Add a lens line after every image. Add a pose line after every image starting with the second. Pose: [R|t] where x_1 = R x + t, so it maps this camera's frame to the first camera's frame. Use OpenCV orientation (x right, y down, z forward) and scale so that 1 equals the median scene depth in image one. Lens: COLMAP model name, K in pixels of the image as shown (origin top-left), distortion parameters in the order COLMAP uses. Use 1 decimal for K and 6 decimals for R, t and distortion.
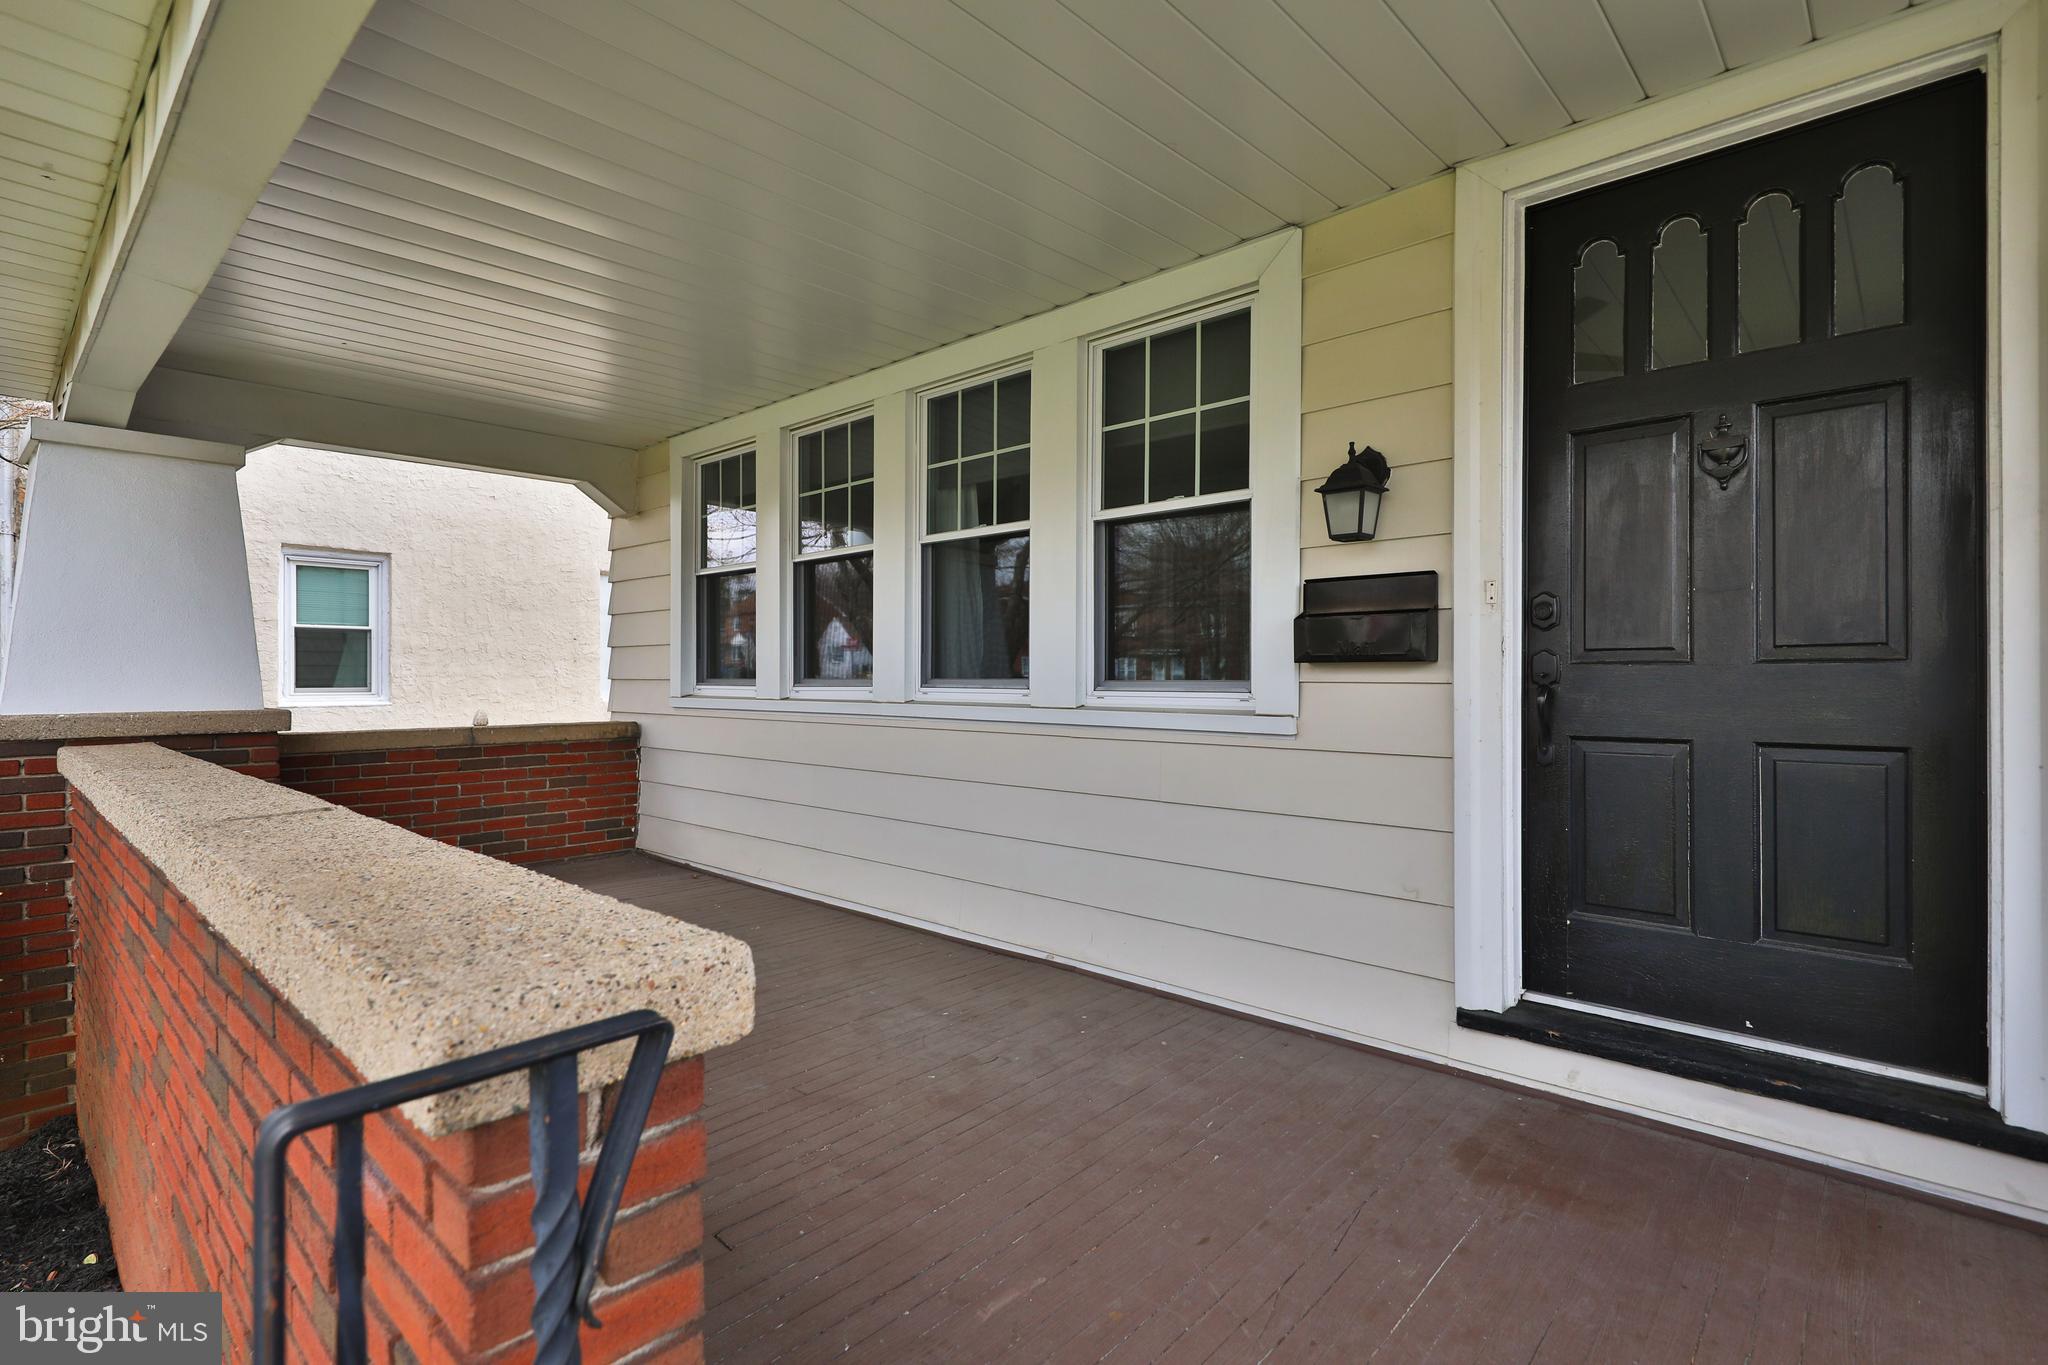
lens RADIAL K [[946.5, 0, 1024.0], [0, 946.5, 682.5], [0, 0, 1]] dist [0.001379, 0.000176]
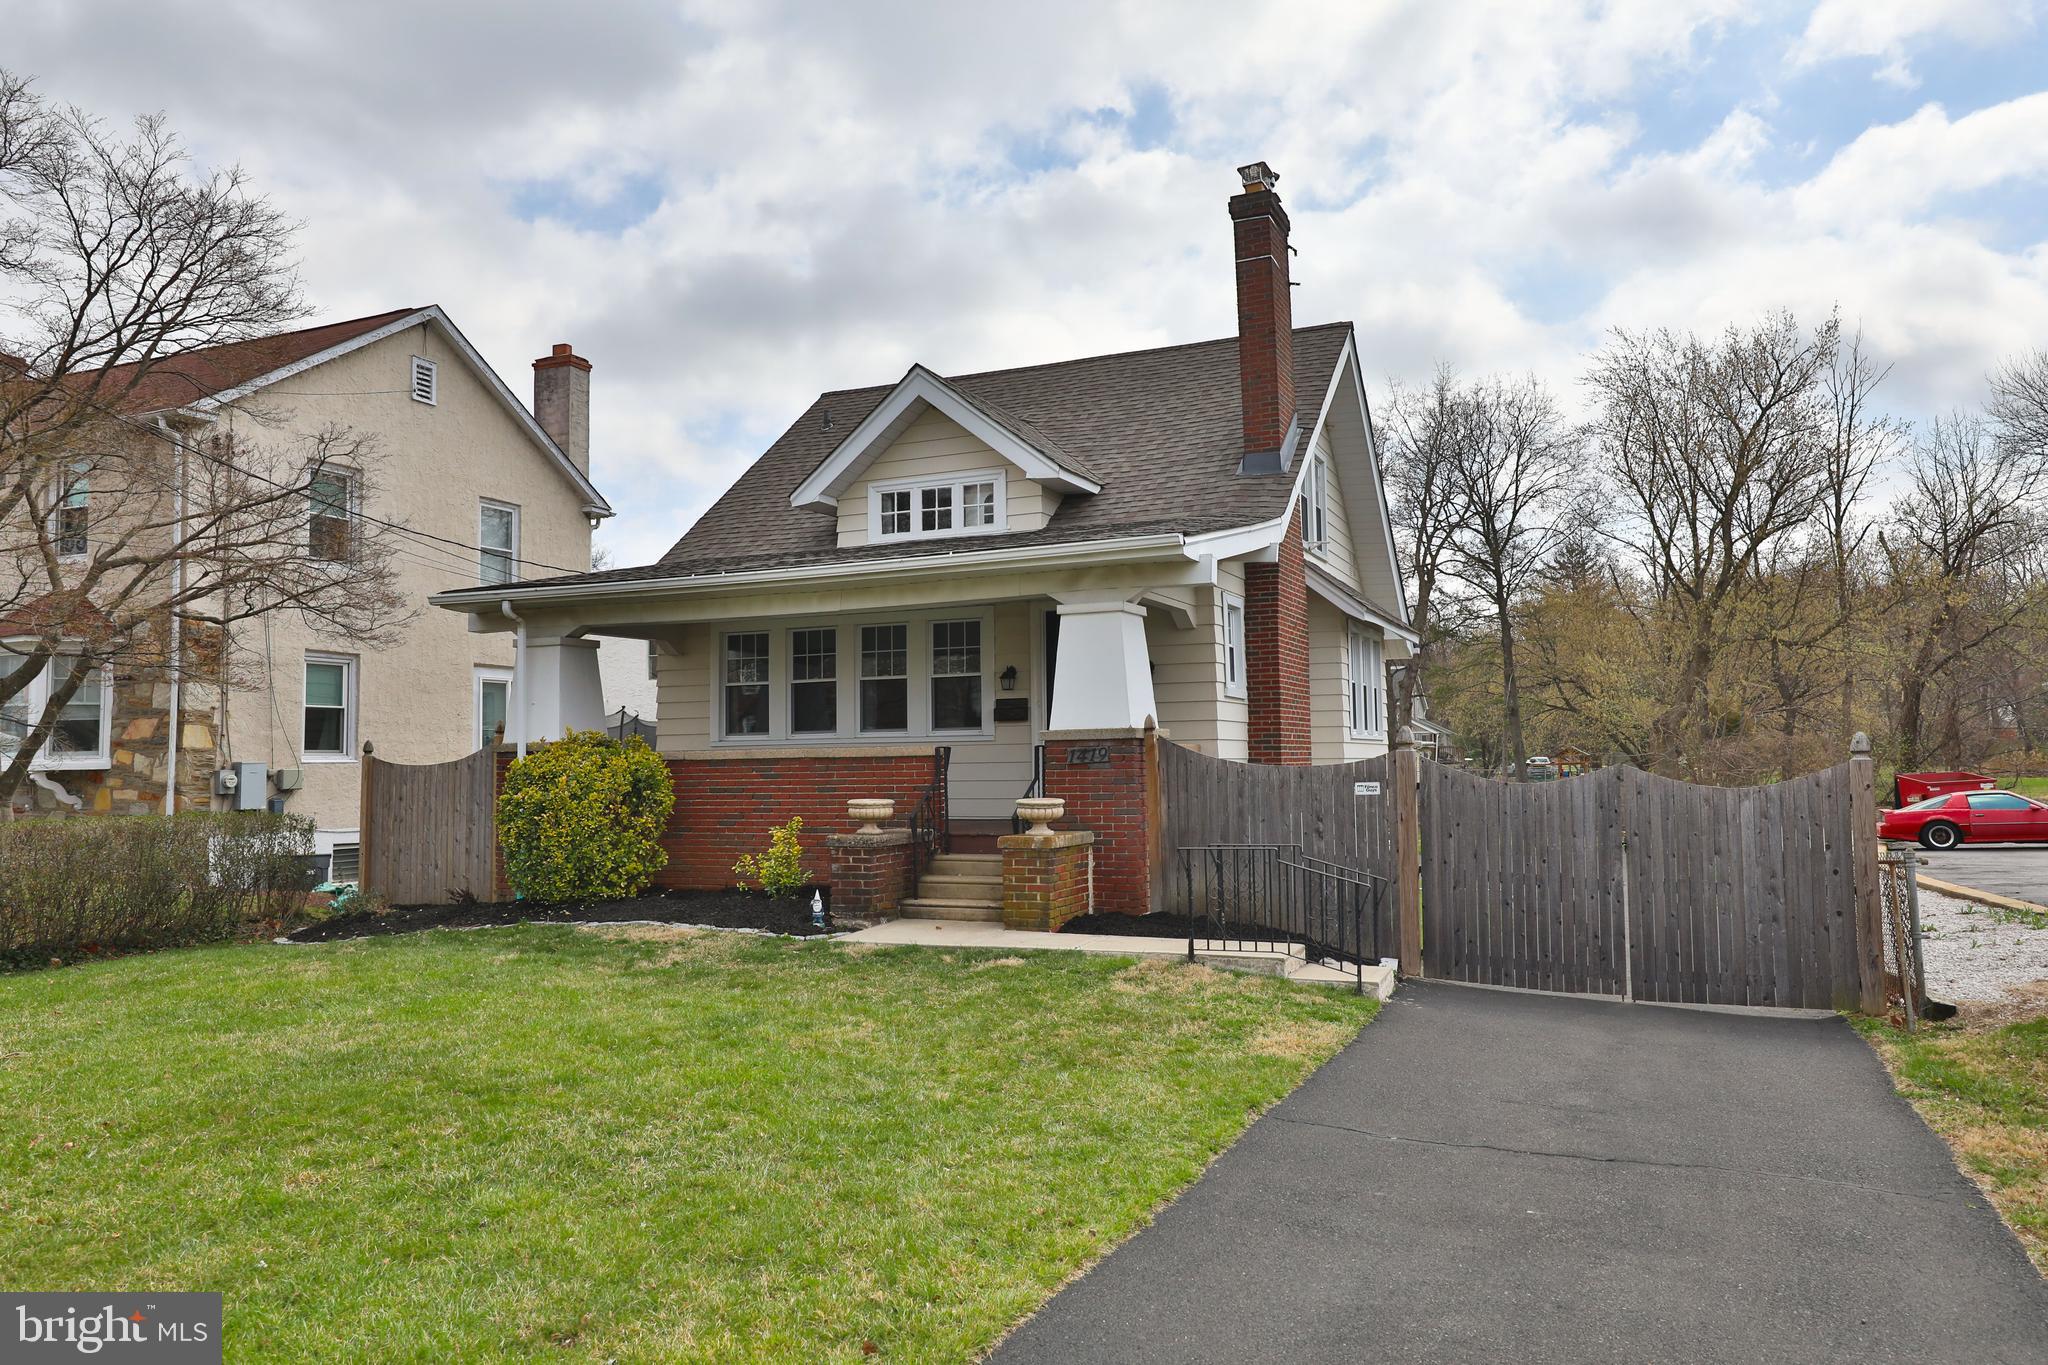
lens RADIAL K [[1379.7, 0, 1024.0], [0, 1379.7, 682.5], [0, 0, 1]] dist [0.000831, 0.001342]
pose [[0.949399, 0.004163, 0.314046, -1.309641], [0.016843, 0.997799, -0.064144, 0.180000], [-0.313621, 0.066187, 0.947239, -4.204564]]
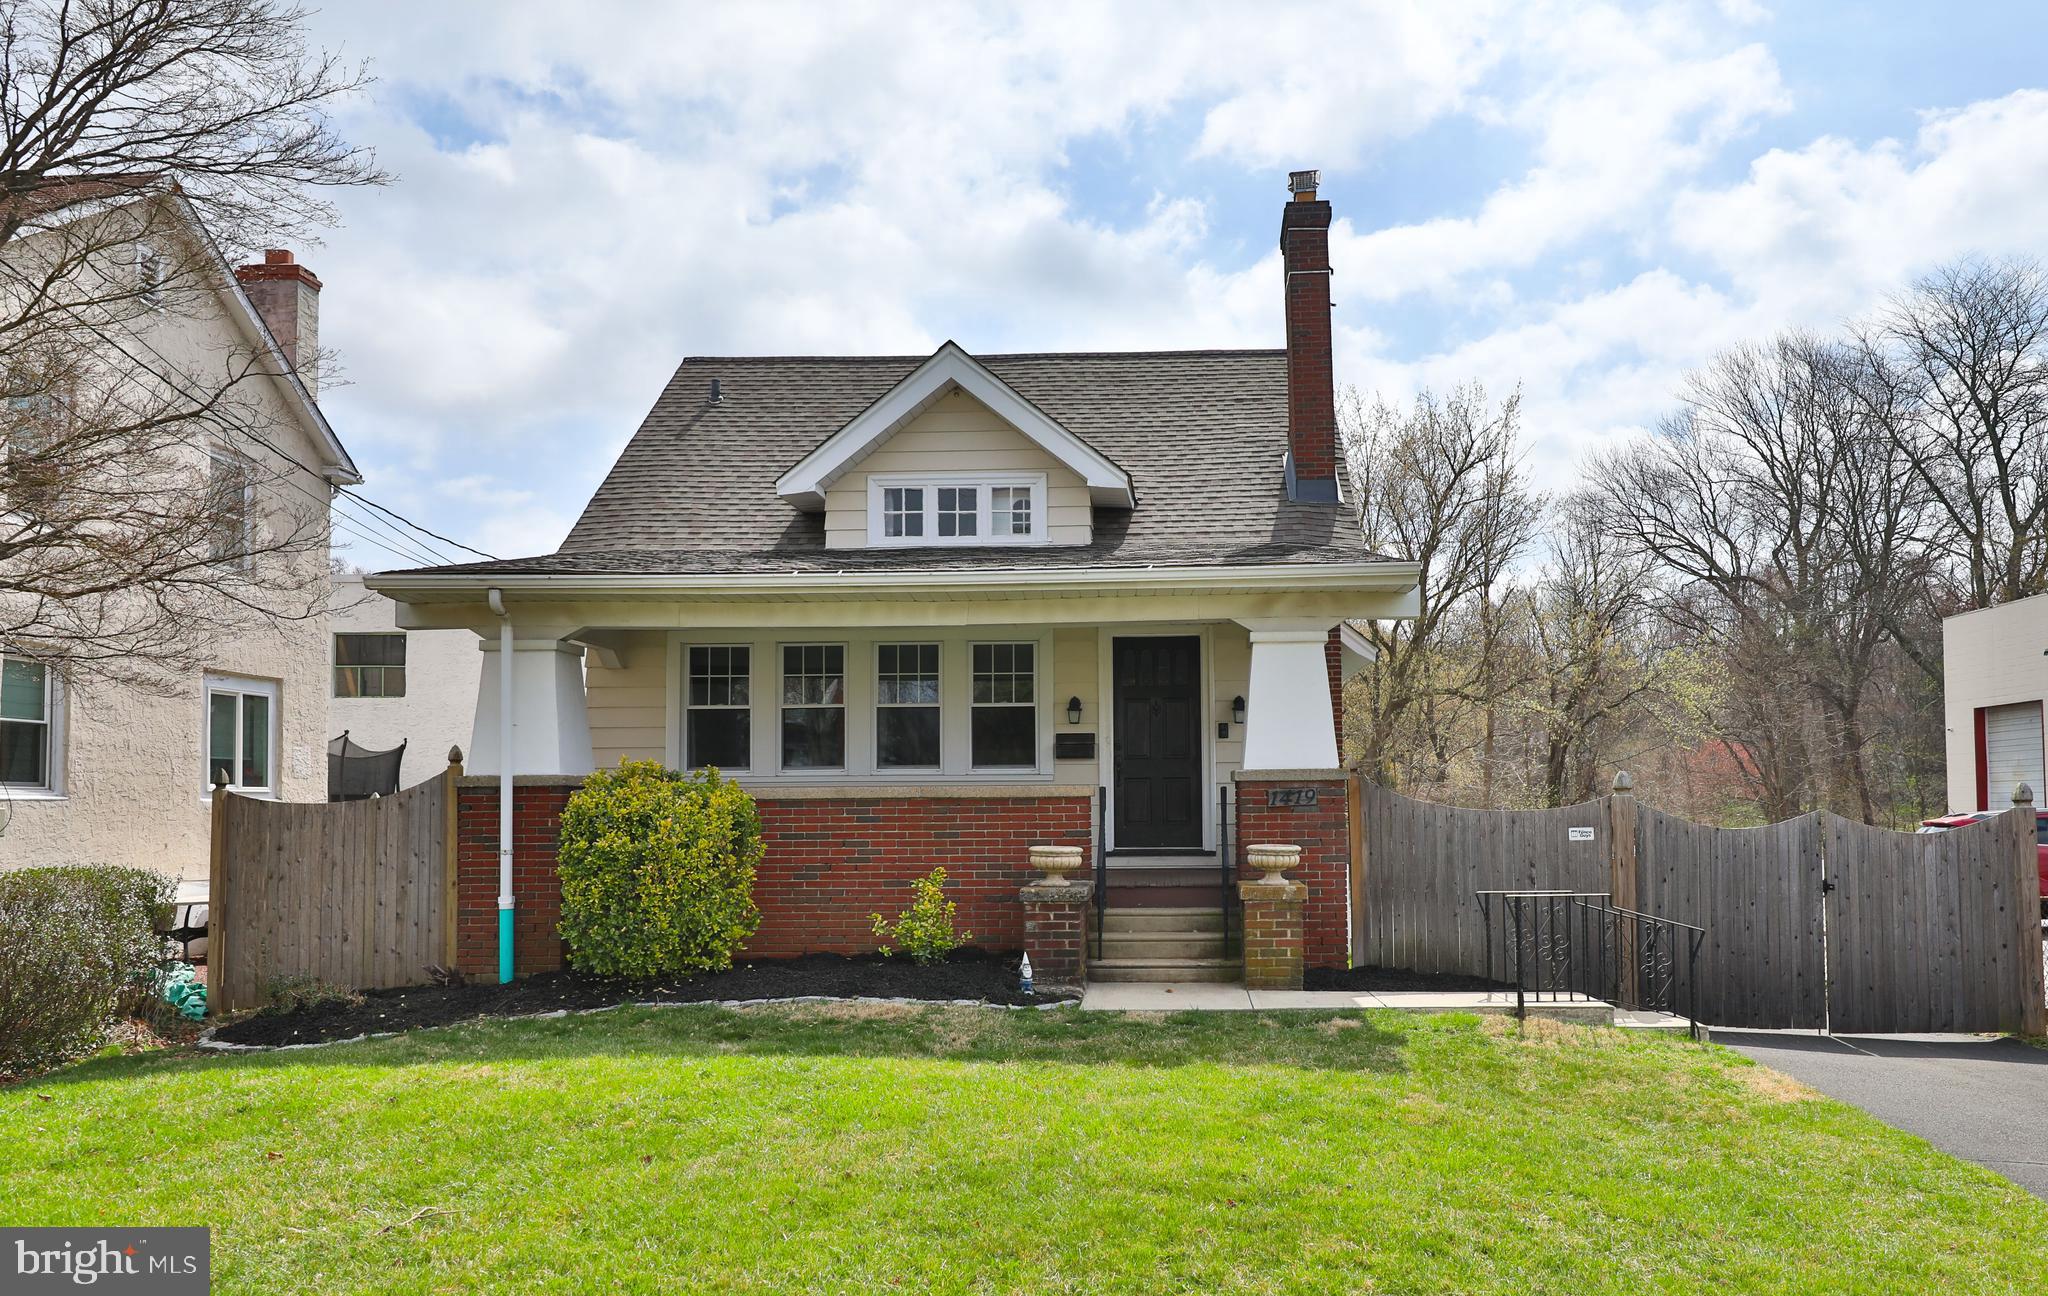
lens RADIAL K [[1505.6, 0, 1119.2], [0, 1505.6, 763.1], [0, 0, 1]] dist [0.008019, 0.004476]
pose [[0.768930, 0.012328, 0.639214, -2.883471], [0.011686, 0.999376, -0.033332, 0.173285], [-0.639226, 0.033100, 0.768306, -3.171025]]
